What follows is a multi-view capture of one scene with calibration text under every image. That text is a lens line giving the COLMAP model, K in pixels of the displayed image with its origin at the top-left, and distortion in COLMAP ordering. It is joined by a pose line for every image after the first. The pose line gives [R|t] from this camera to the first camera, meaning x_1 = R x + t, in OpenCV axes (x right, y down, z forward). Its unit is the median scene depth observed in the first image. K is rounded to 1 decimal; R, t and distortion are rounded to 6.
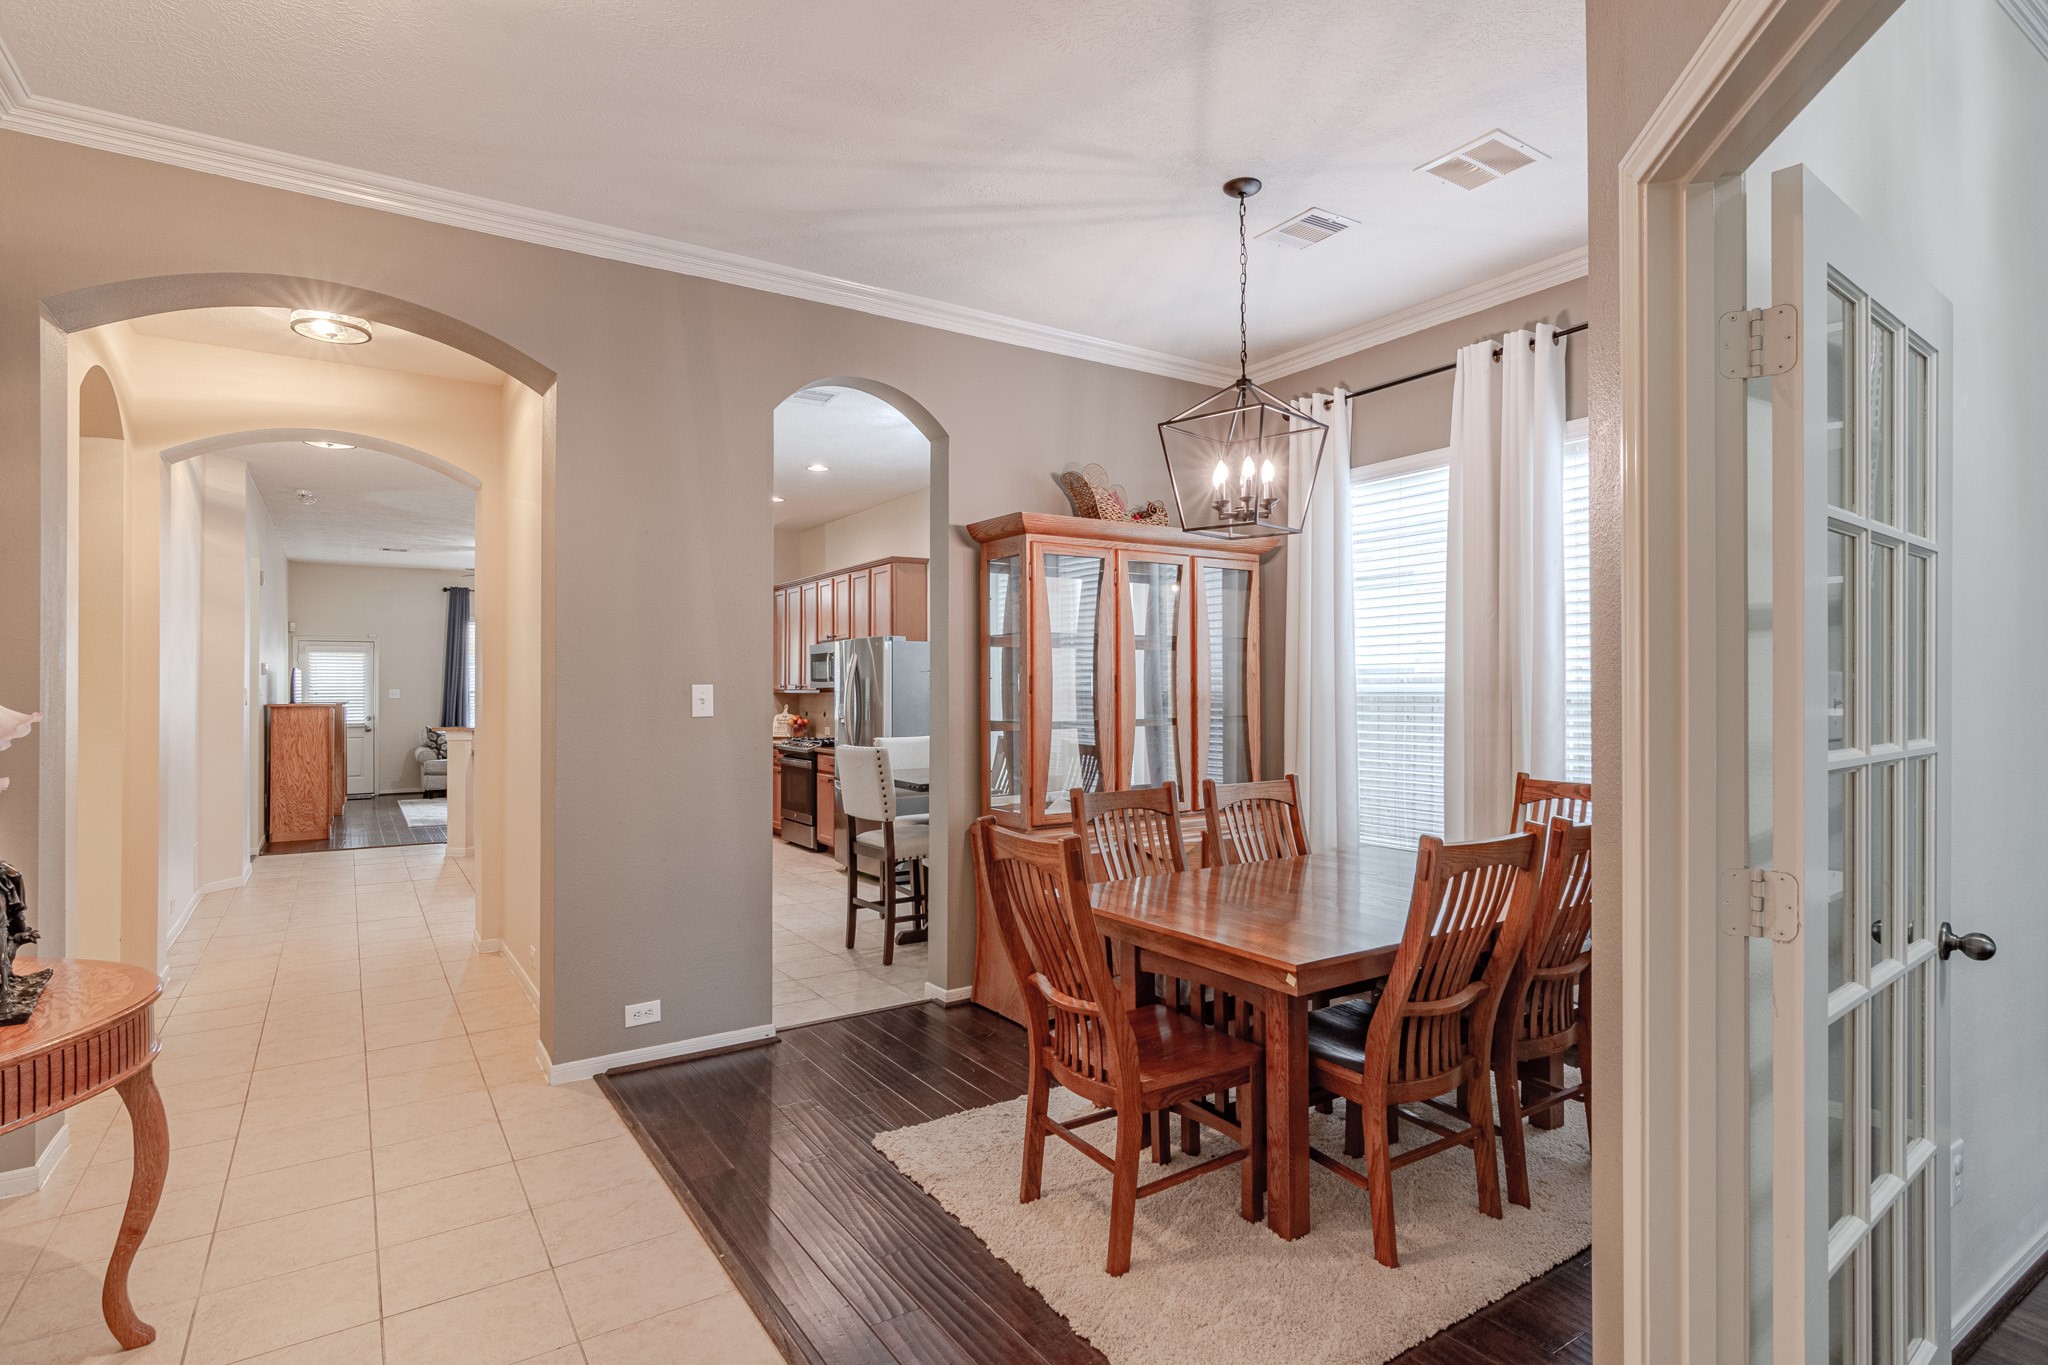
lens RADIAL K [[1015.0, 0, 1043.5], [0, 1015.0, 675.7], [0, 0, 1]] dist [0.001280, 0.001511]
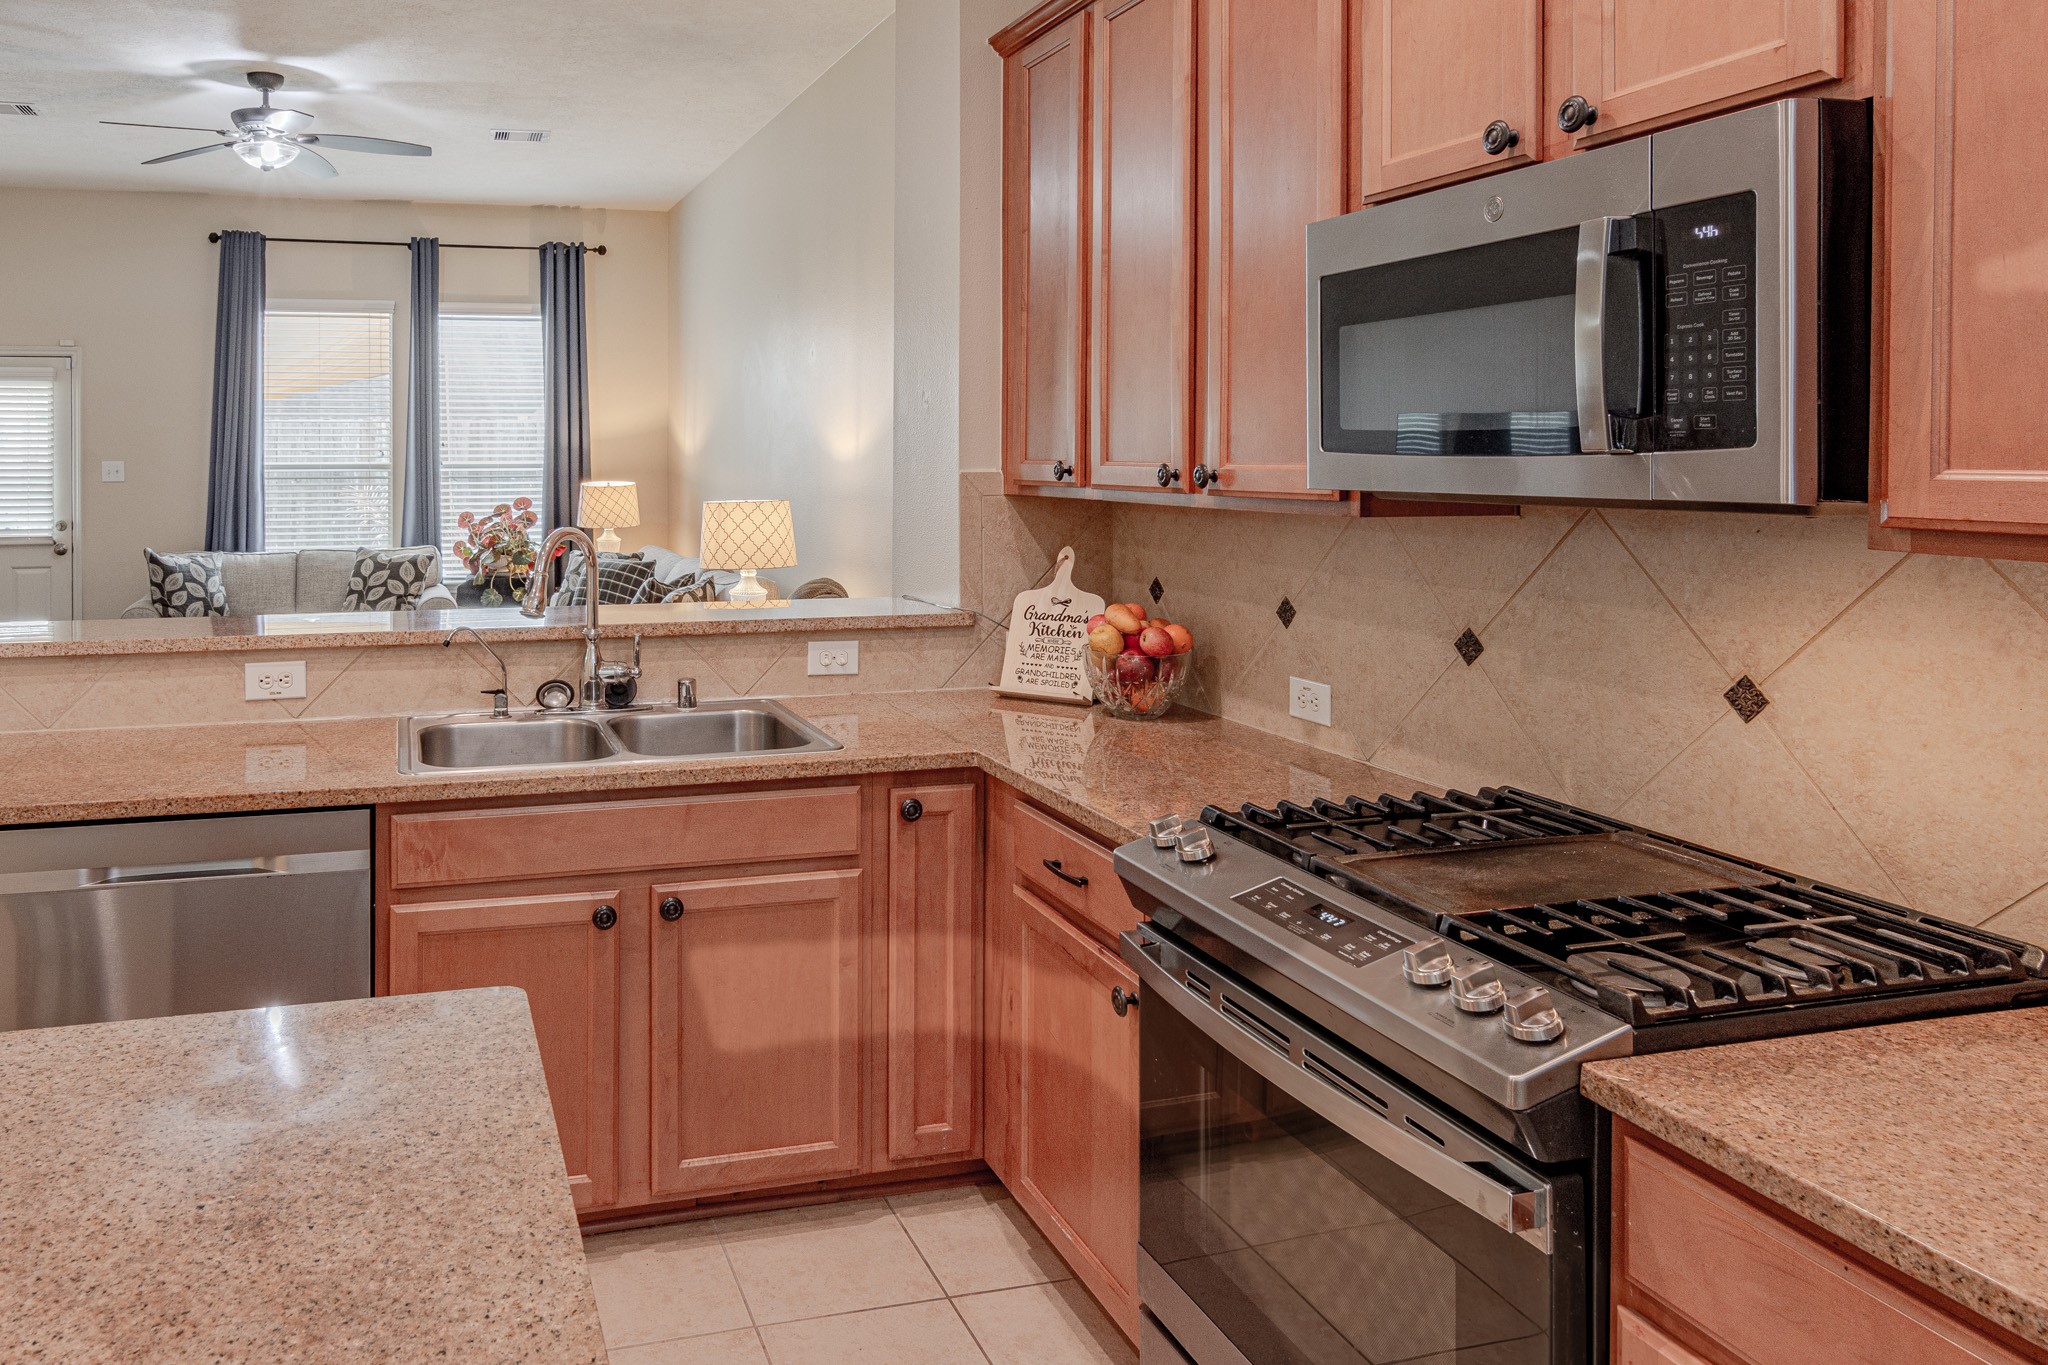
lens RADIAL K [[1302.1, 0, 728.0], [0, 1302.1, 453.6], [0, 0, 1]] dist [-0.002136, 0.002952]
pose [[0.942761, 0.000567, -0.333469, -0.887890], [0.005065, 0.999859, 0.016018, 0.008154], [0.333431, -0.016790, 0.942625, 2.525438]]
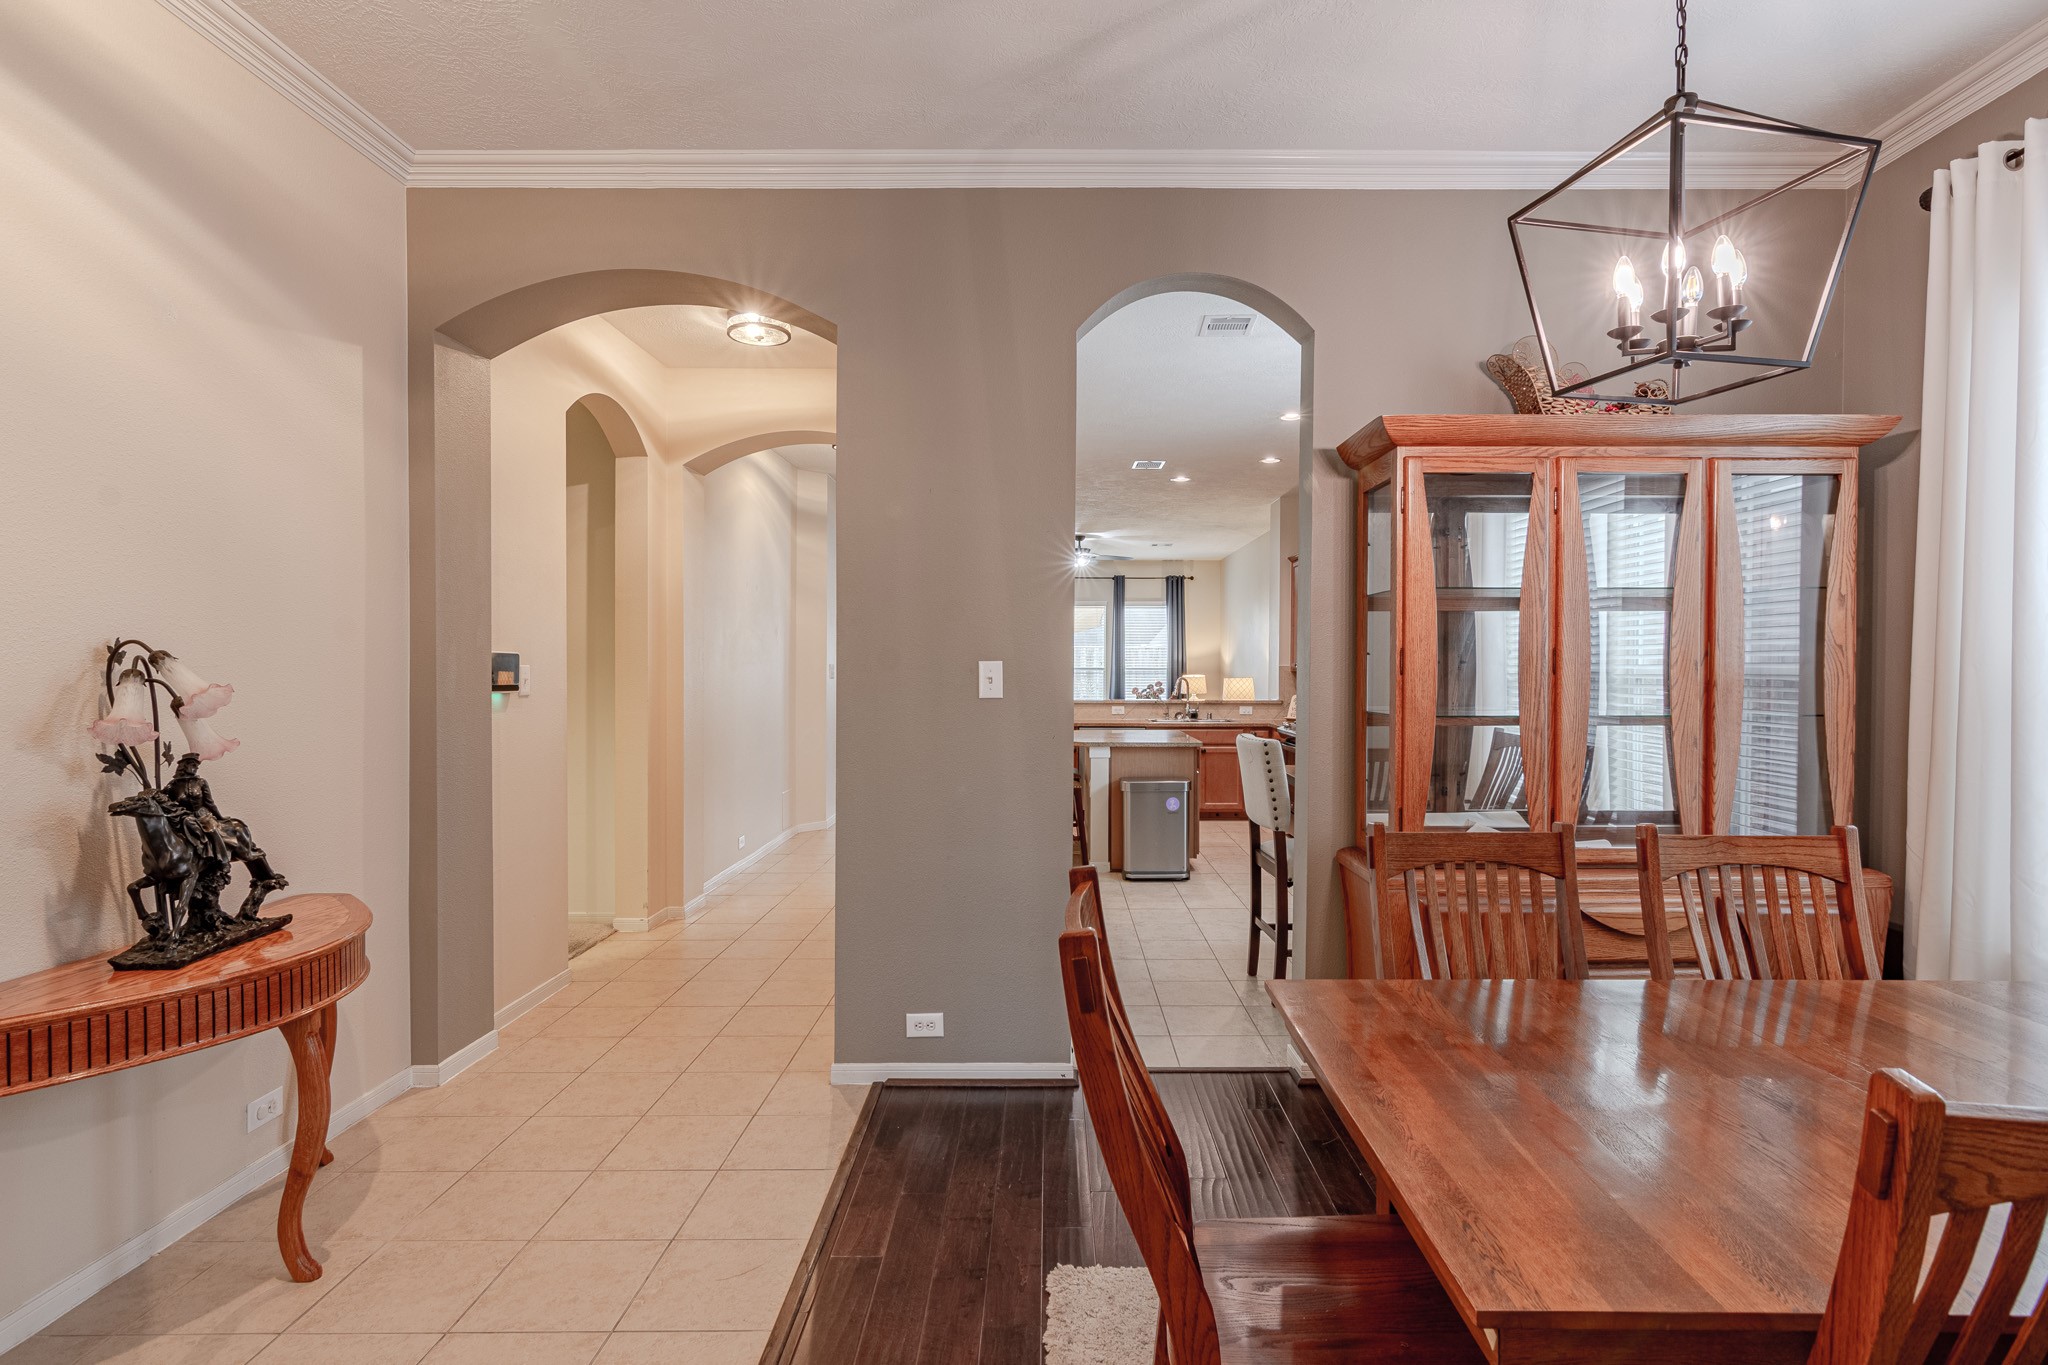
lens RADIAL K [[1015.0, 0, 1045.4], [0, 1015.0, 678.1], [0, 0, 1]] dist [0.001280, 0.001511]
pose [[0.835741, 0.010858, -0.549017, 0.170395], [0.002387, 0.999723, 0.023404, 0.002991], [0.549119, -0.020870, 0.835483, 0.281279]]
